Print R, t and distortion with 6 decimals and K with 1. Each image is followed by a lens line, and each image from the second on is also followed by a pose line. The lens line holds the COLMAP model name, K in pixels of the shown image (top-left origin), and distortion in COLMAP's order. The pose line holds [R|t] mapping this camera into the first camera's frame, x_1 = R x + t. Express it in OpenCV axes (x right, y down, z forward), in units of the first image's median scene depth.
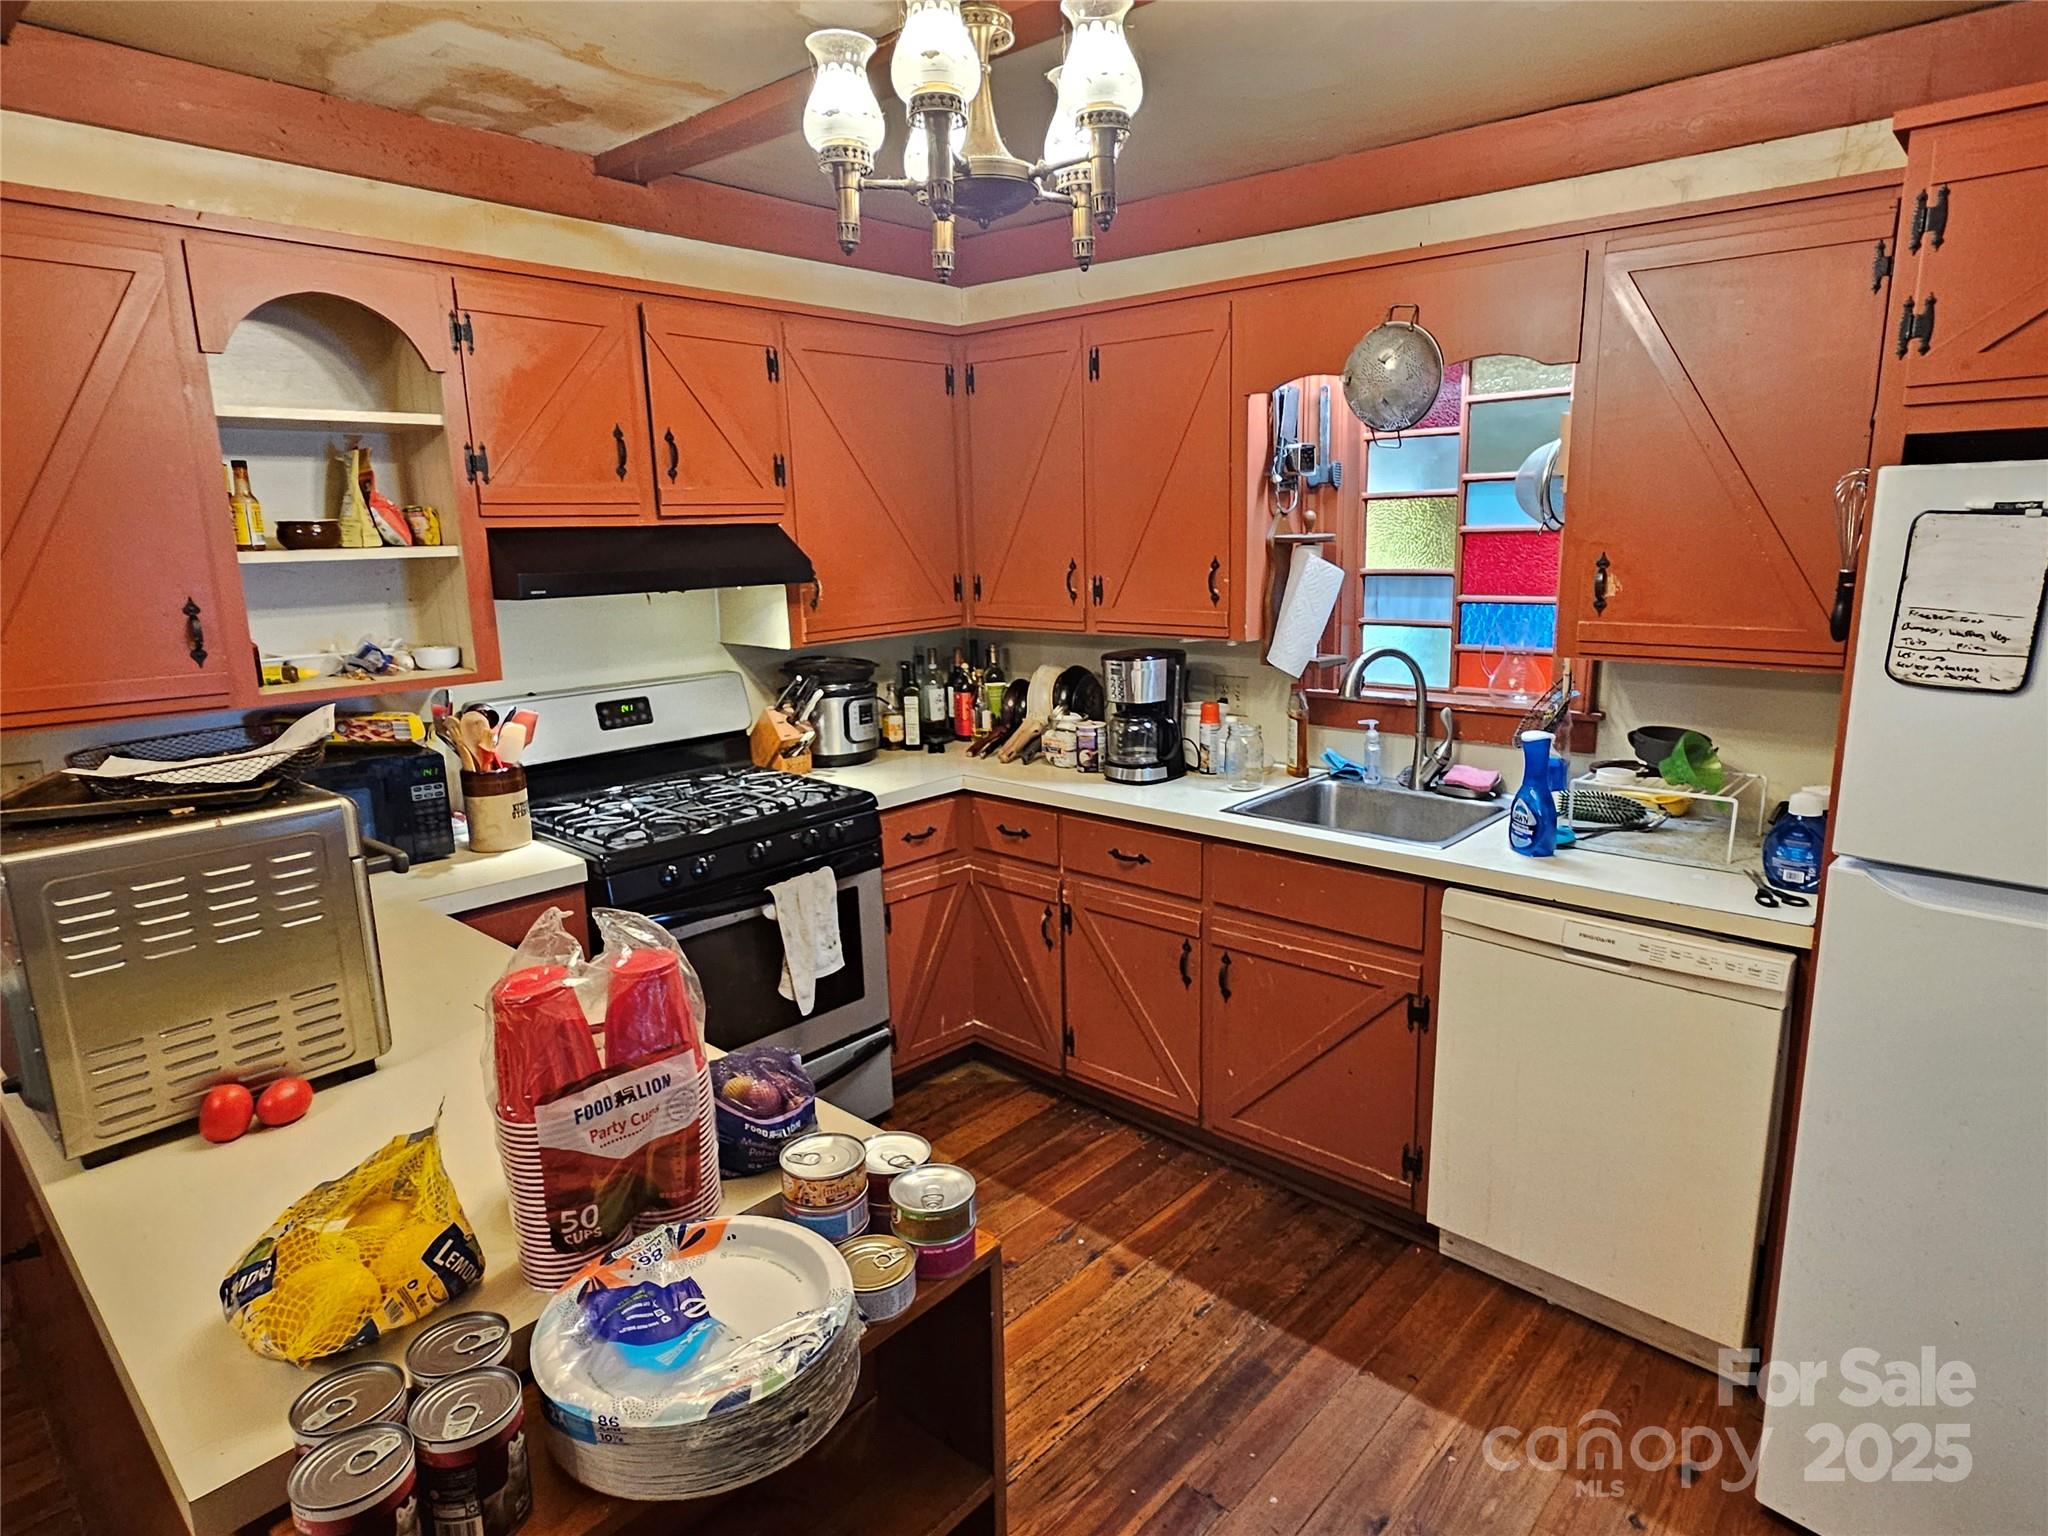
lens RADIAL K [[1154.1, 0, 1027.5], [0, 1154.1, 756.7], [0, 0, 1]] dist [-0.005127, 0.001698]
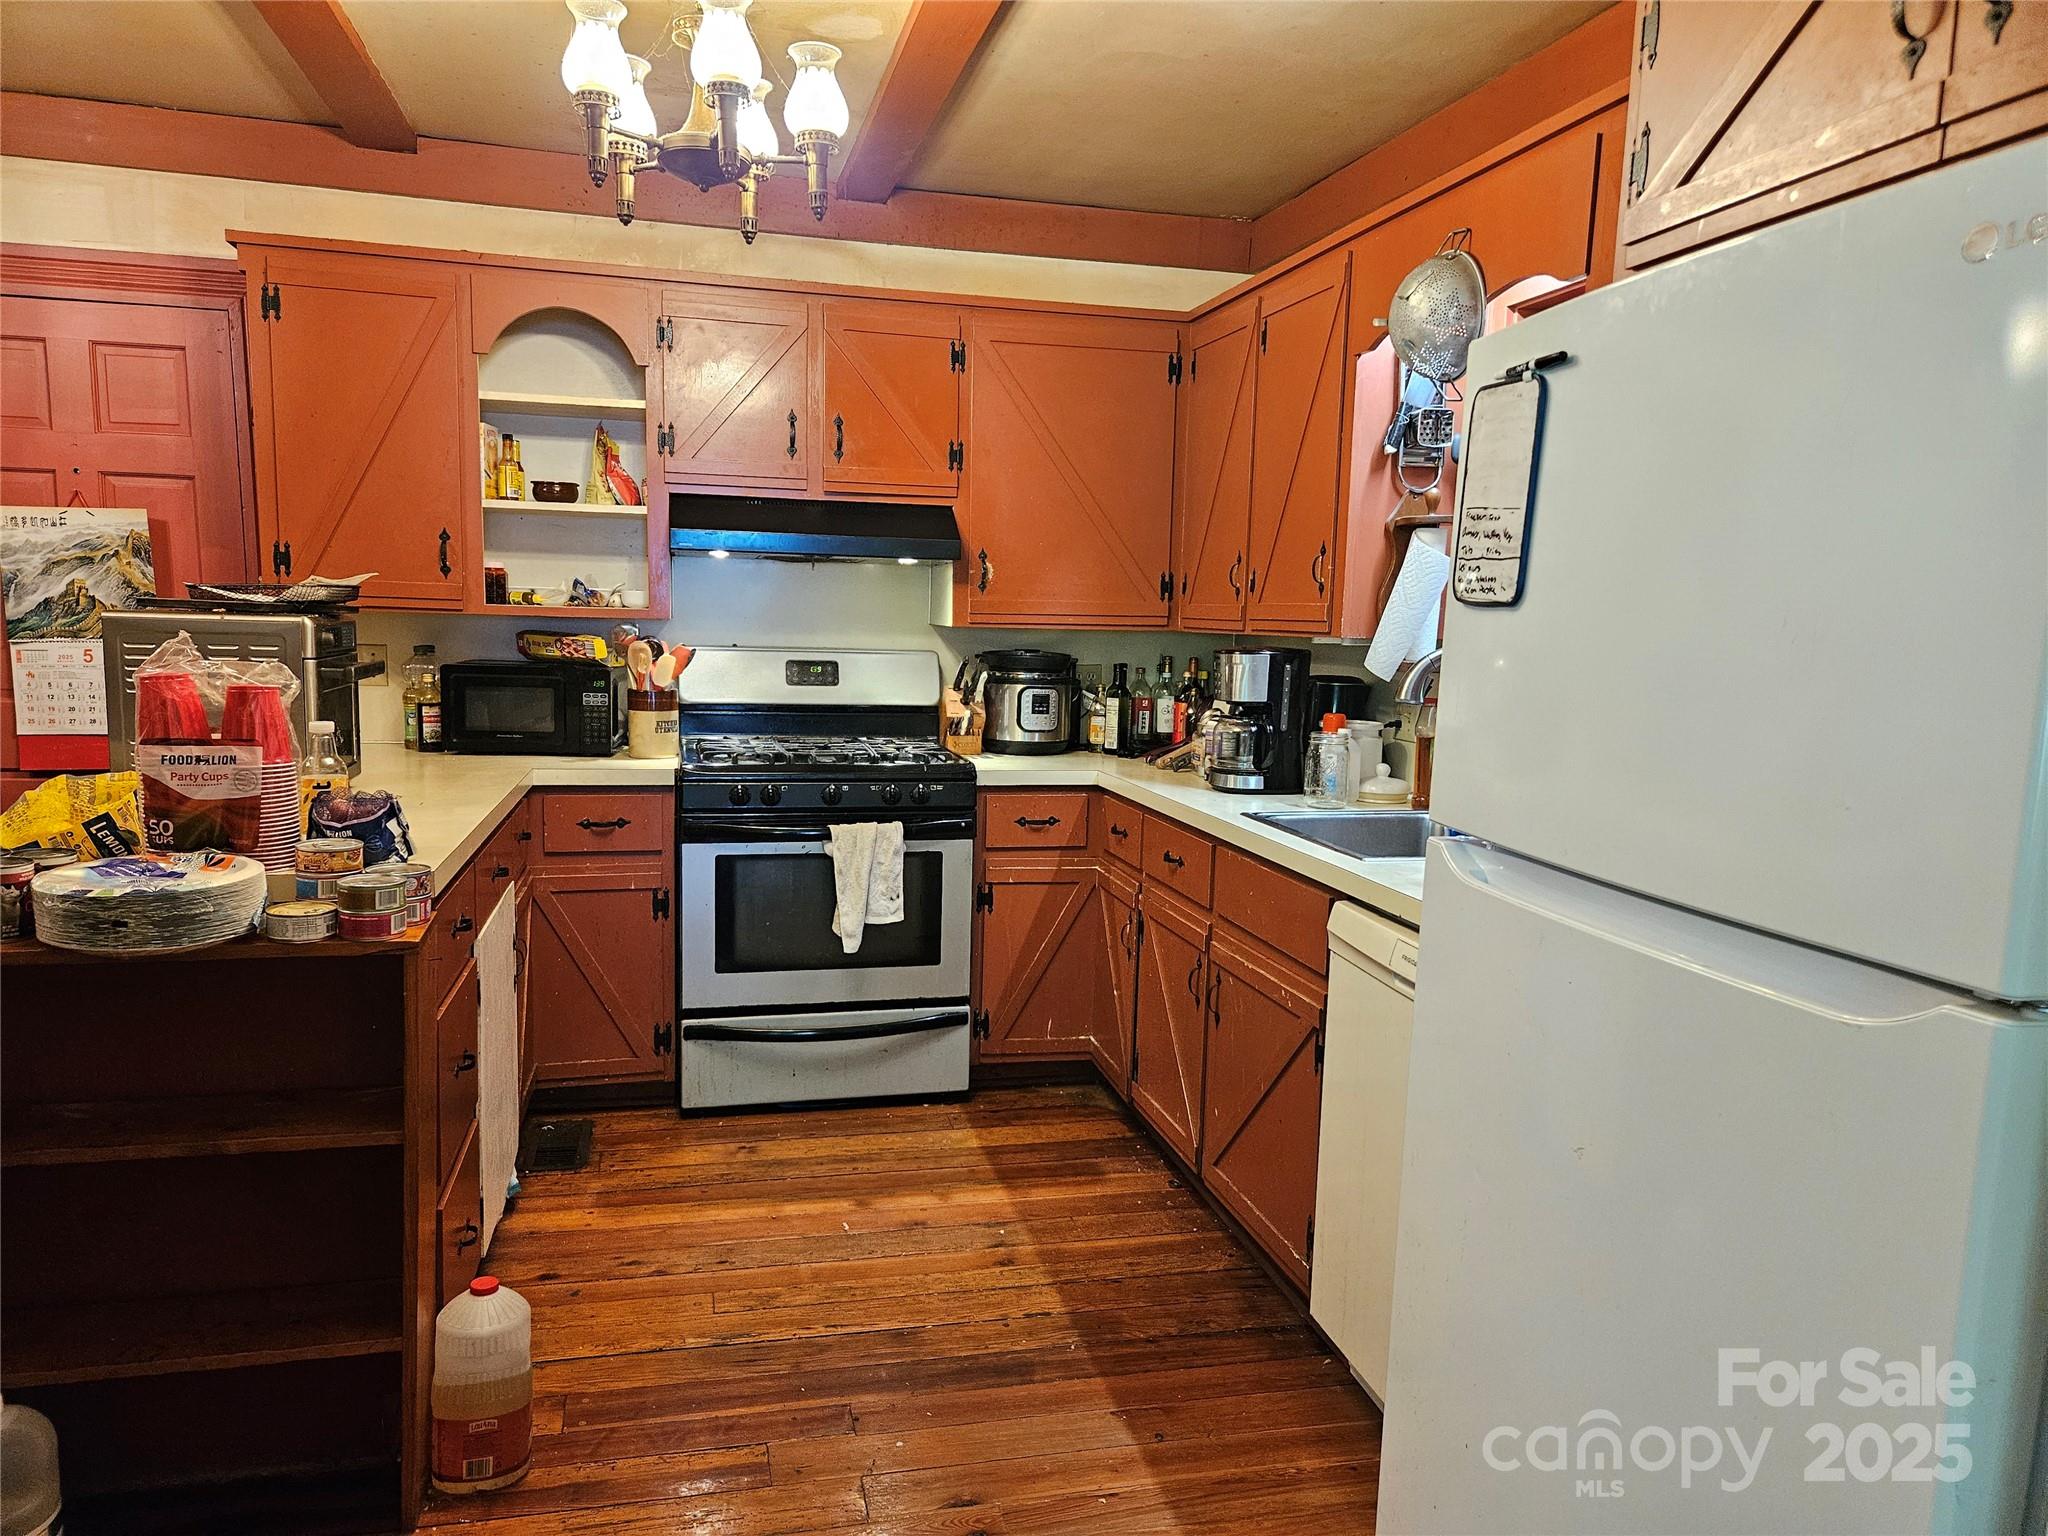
lens RADIAL K [[1371.3, 0, 1014.6], [0, 1371.3, 785.1], [0, 0, 1]] dist [0.035931, -0.006883]
pose [[0.823313, 0.115317, -0.555749, 0.604115], [-0.155713, 0.987466, -0.025782, 0.078611], [0.545810, 0.107764, 0.830950, 0.019849]]
